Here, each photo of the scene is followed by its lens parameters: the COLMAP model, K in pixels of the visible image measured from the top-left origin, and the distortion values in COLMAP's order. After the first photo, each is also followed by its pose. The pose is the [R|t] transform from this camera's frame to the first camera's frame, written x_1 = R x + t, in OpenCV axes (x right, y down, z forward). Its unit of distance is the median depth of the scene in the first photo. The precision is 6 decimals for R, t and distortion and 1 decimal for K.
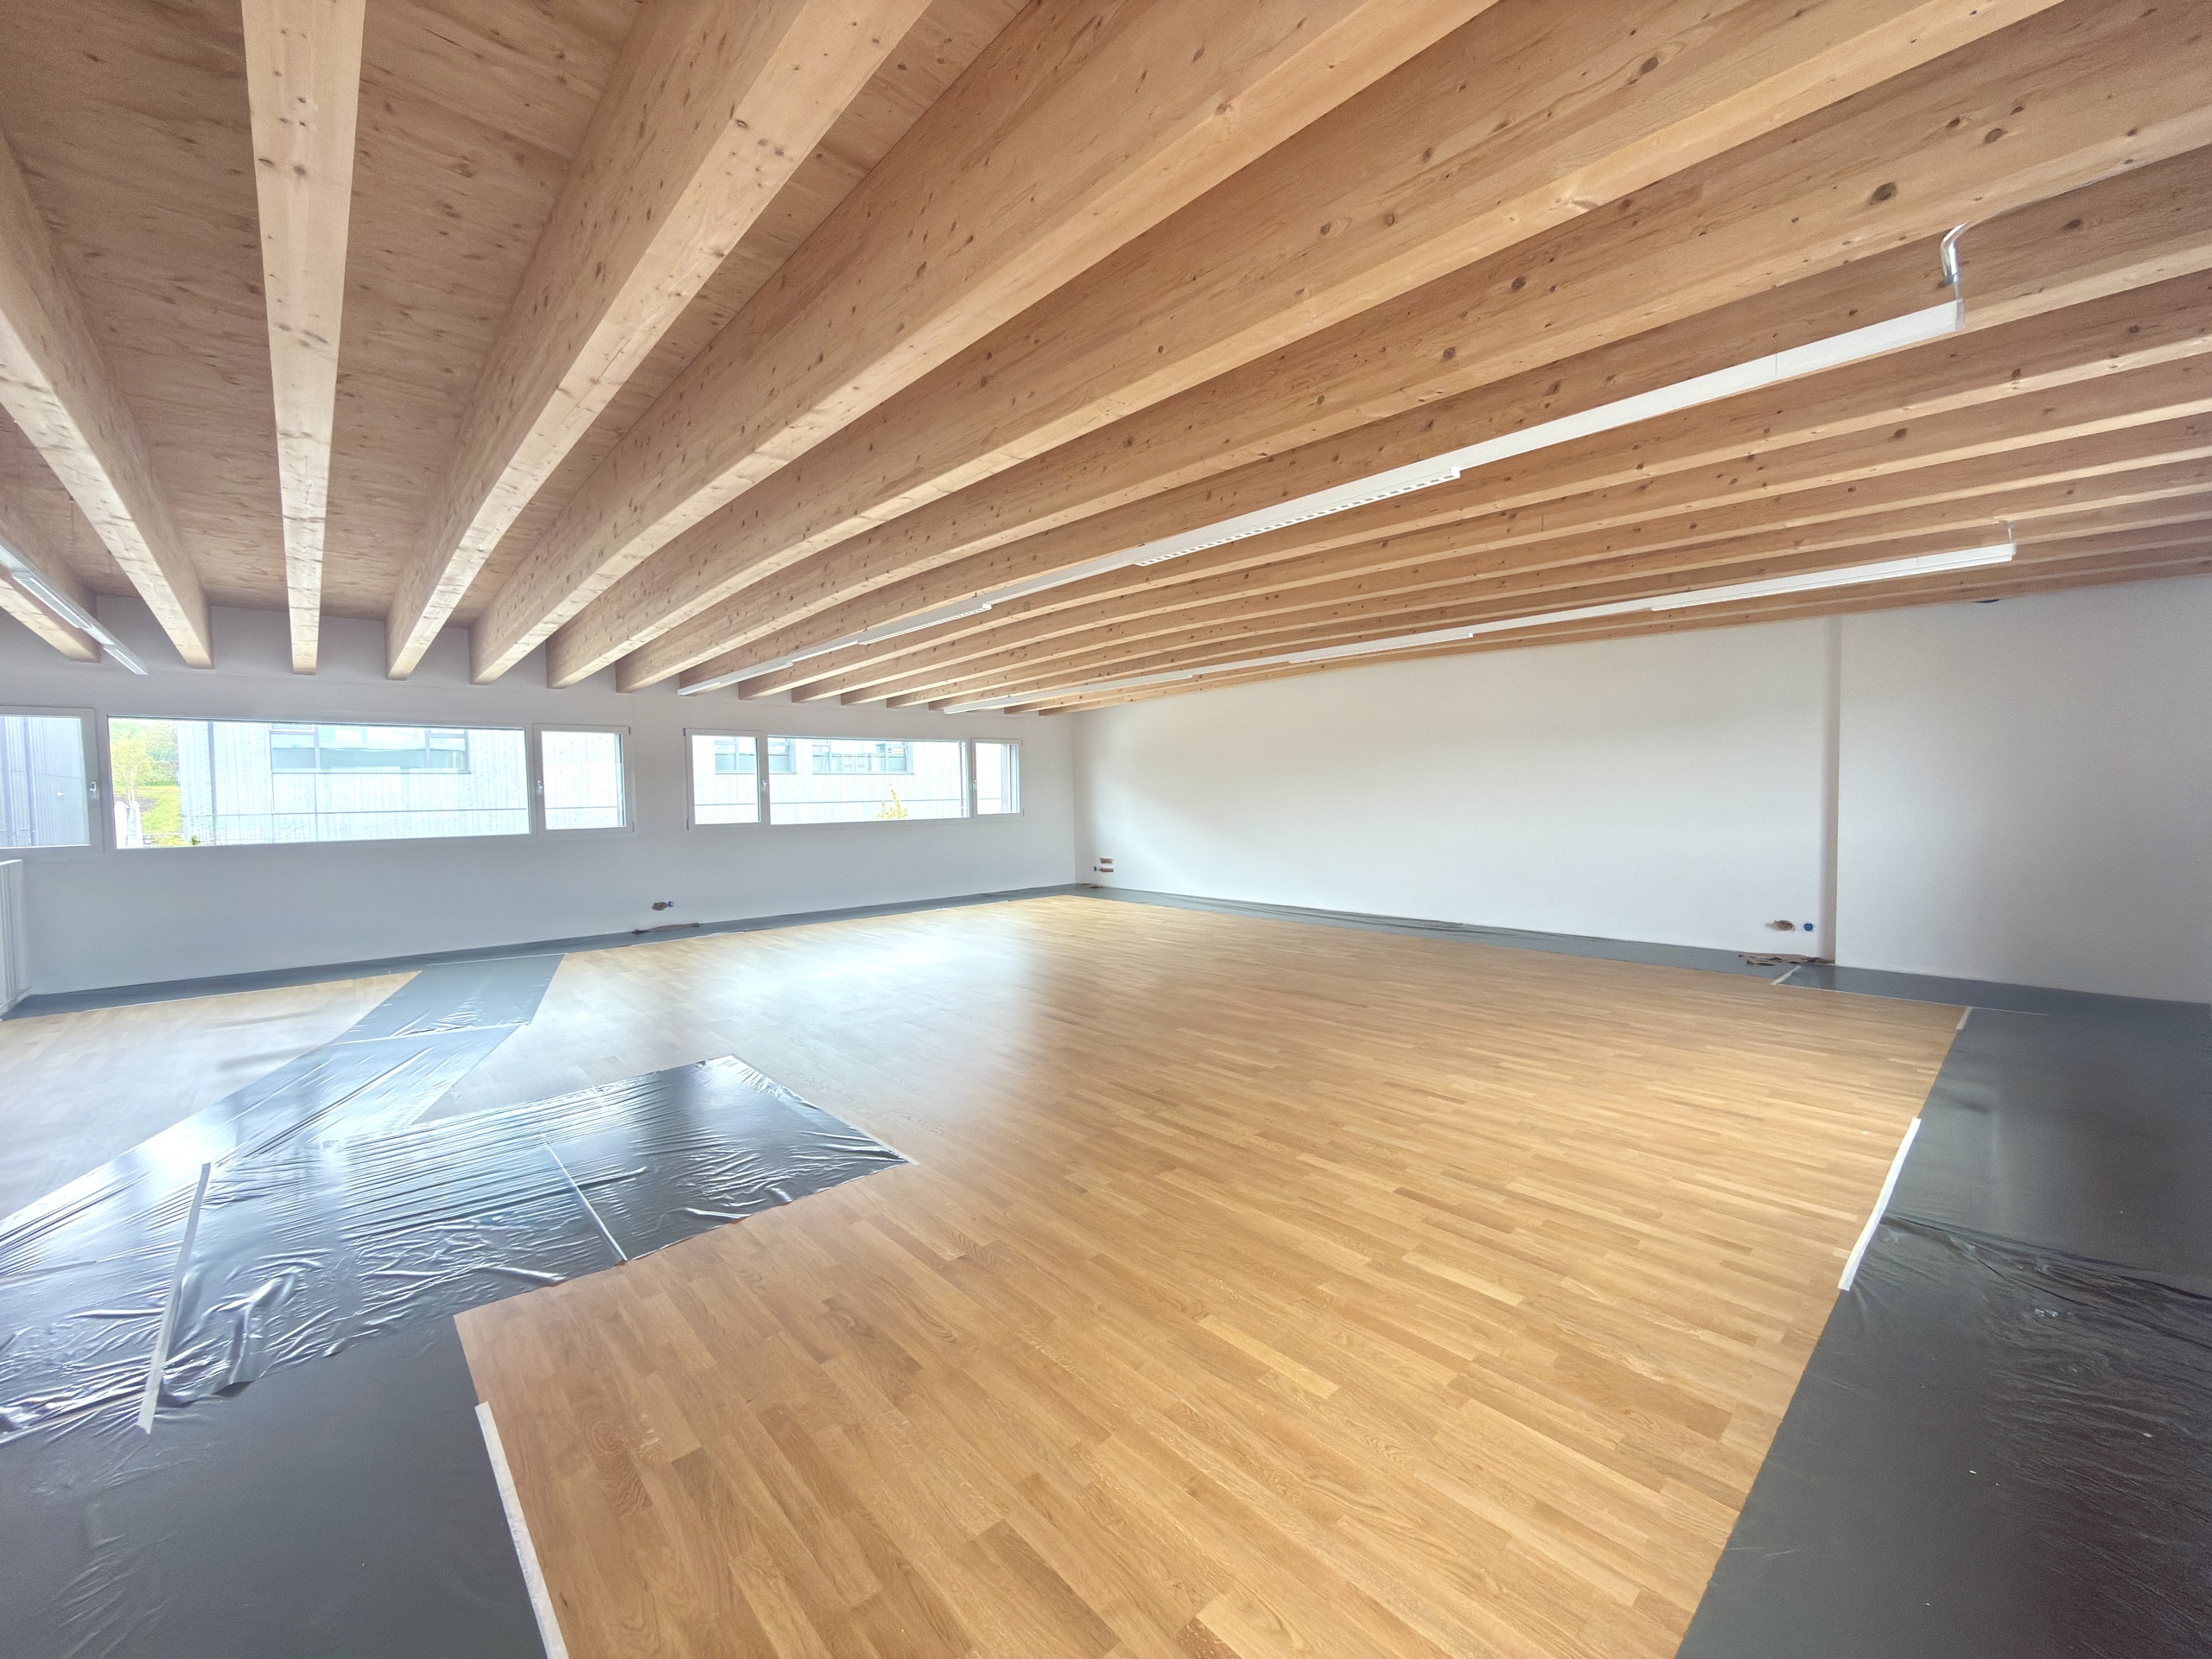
lens RADIAL K [[880.1, 0, 1110.9], [0, 880.1, 828.2], [0, 0, 1]] dist [0.000590, -0.000160]
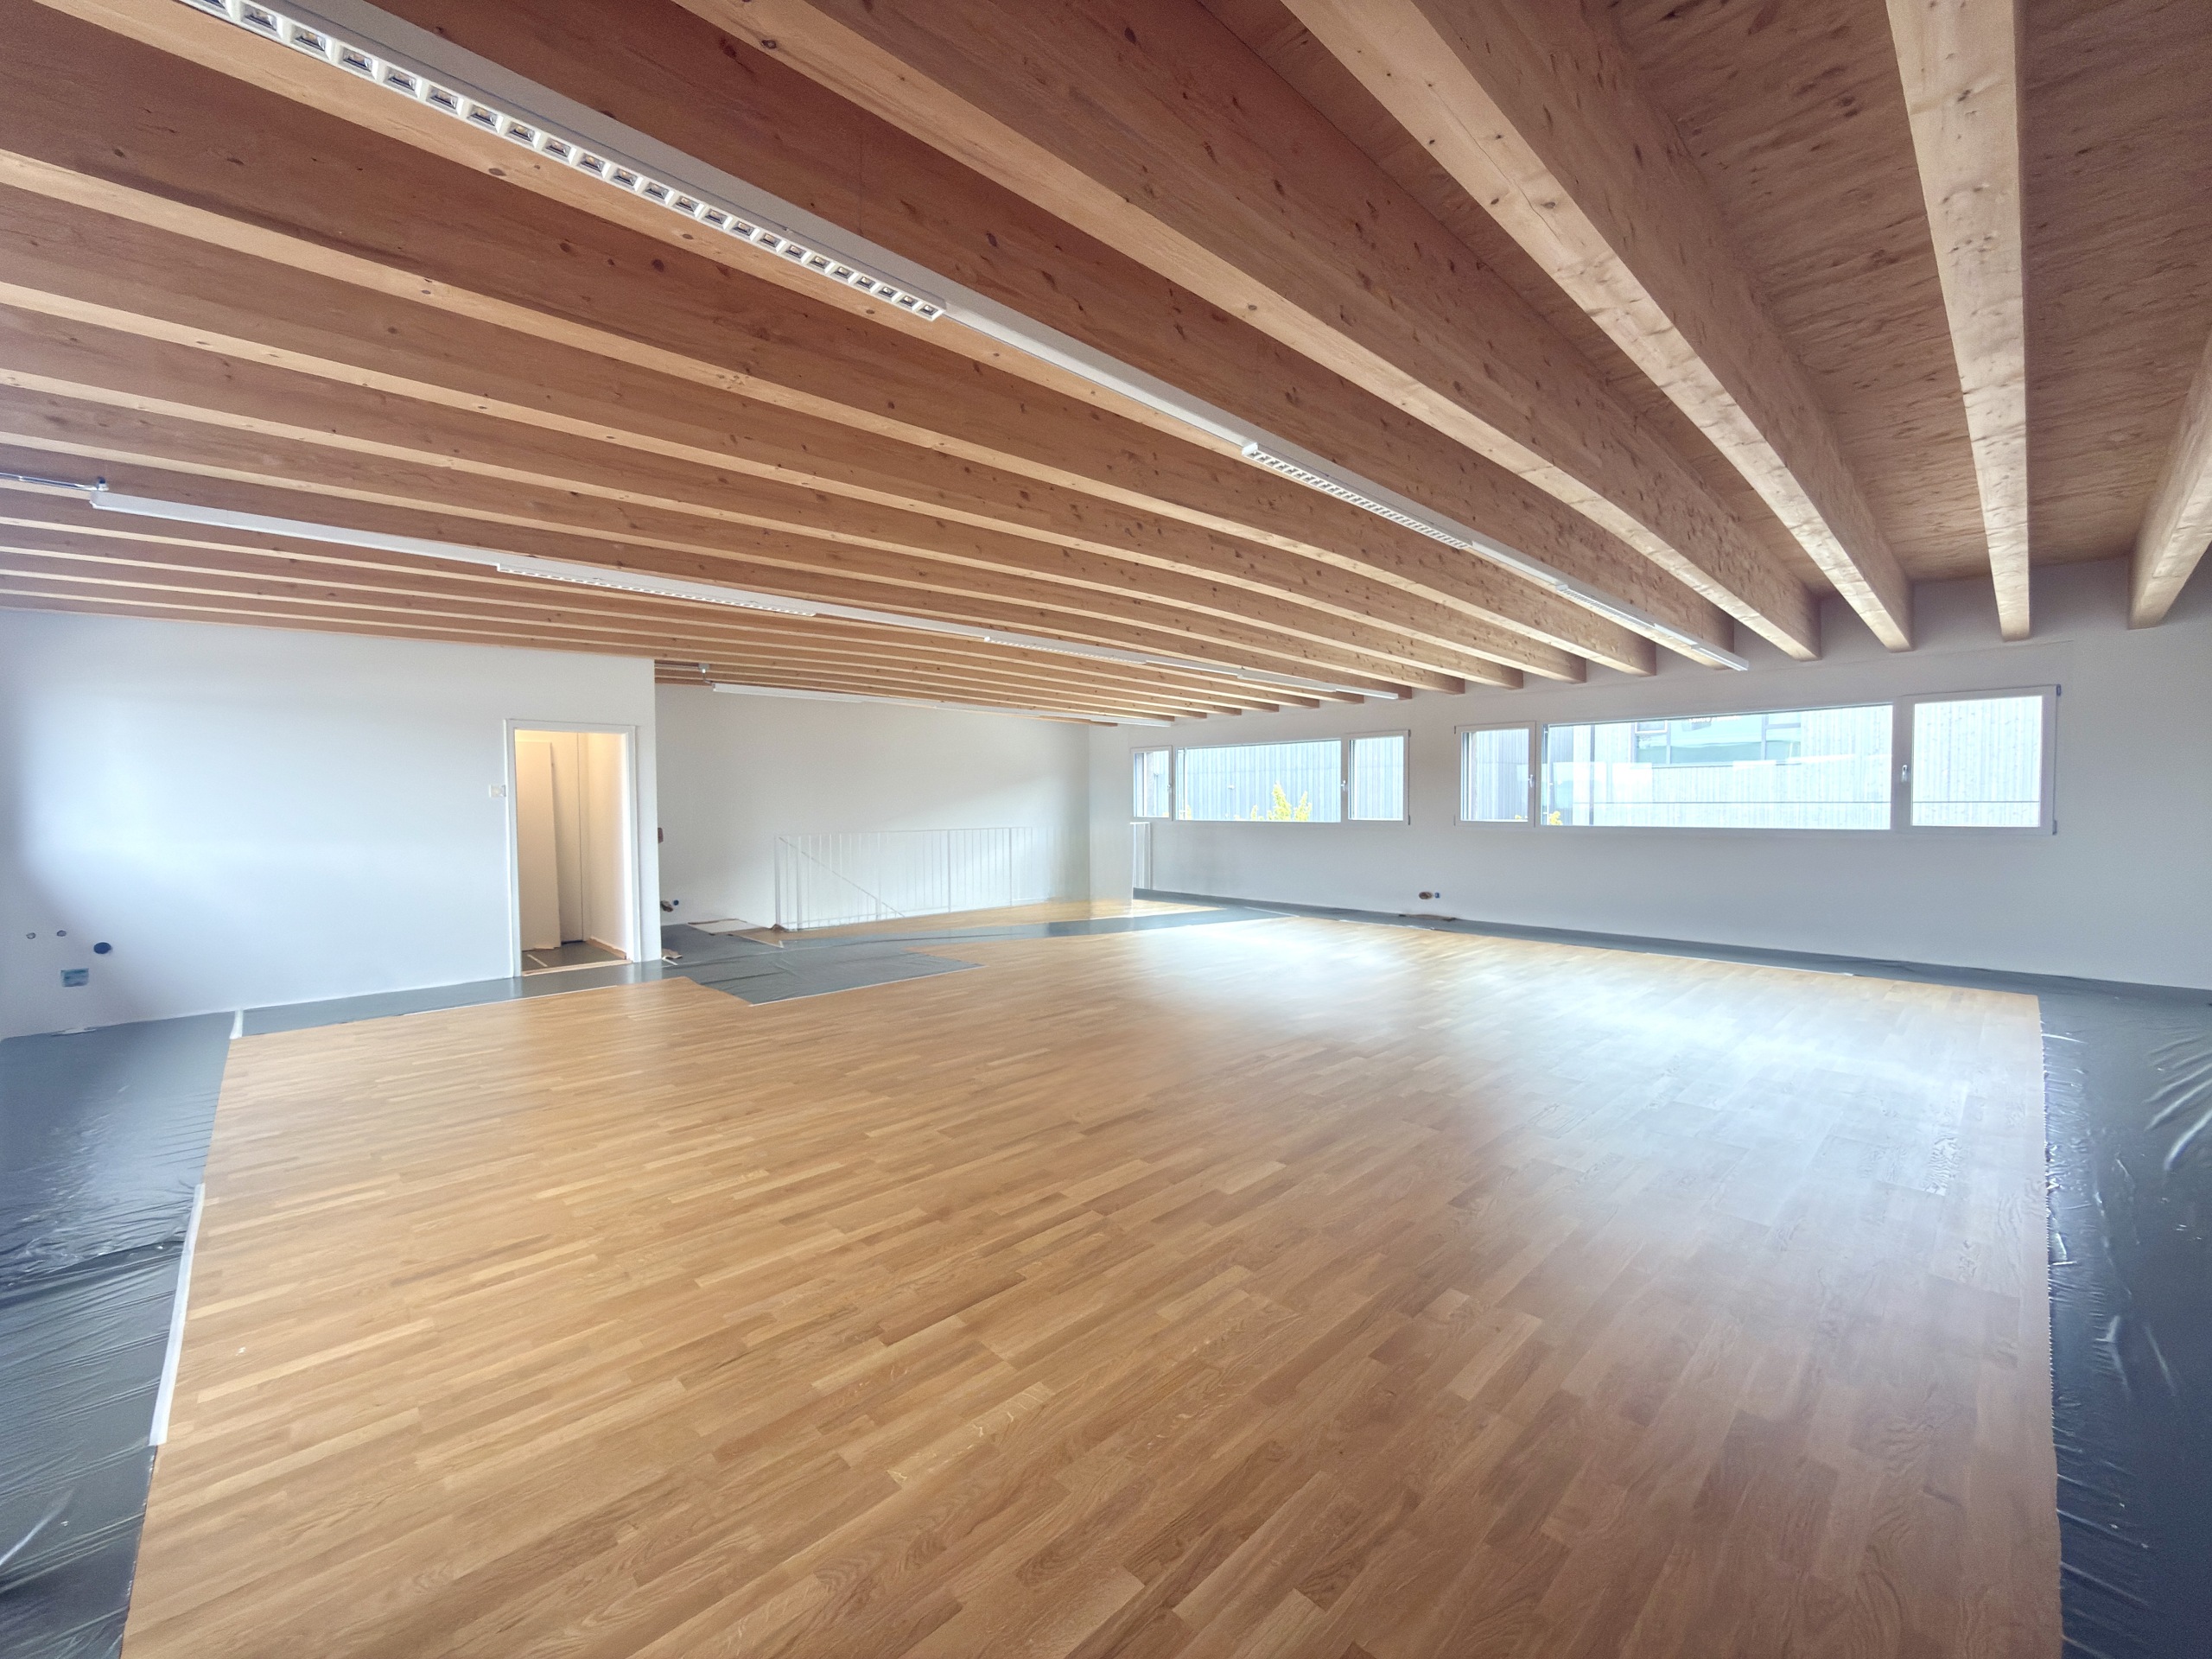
lens RADIAL K [[880.1, 0, 1110.9], [0, 880.1, 832.3], [0, 0, 1]] dist [0.000590, -0.000160]
pose [[0.014345, 0.050565, -0.998618, 0.563515], [-0.031231, 0.998256, 0.050098, -0.030749], [0.999409, 0.030469, 0.015899, 0.610637]]
